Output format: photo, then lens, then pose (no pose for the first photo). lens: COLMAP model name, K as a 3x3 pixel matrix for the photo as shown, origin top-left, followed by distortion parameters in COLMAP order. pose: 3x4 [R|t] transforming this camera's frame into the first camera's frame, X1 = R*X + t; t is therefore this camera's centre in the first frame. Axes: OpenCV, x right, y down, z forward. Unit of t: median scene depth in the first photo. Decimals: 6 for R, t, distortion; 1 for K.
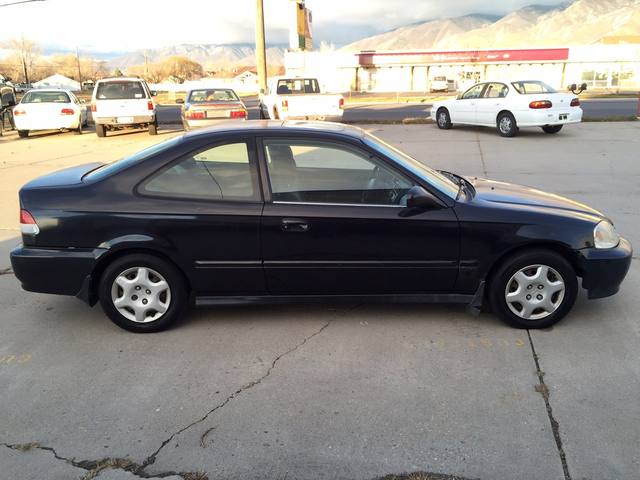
lens RADIAL K [[533.7, 0, 320.1], [0, 533.7, 241.6], [0, 0, 1]] dist [0.039100, -0.044702]
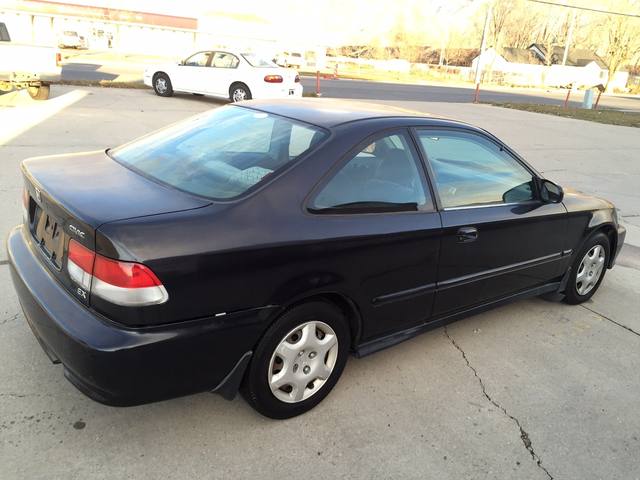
lens RADIAL K [[533.7, 0, 320.3], [0, 533.7, 238.6], [0, 0, 1]] dist [0.039100, -0.044702]
pose [[0.786993, -0.115150, 0.606120, -0.151573], [0.079654, 0.993170, 0.085257, -0.023685], [-0.611798, -0.018817, 0.790790, 0.097155]]
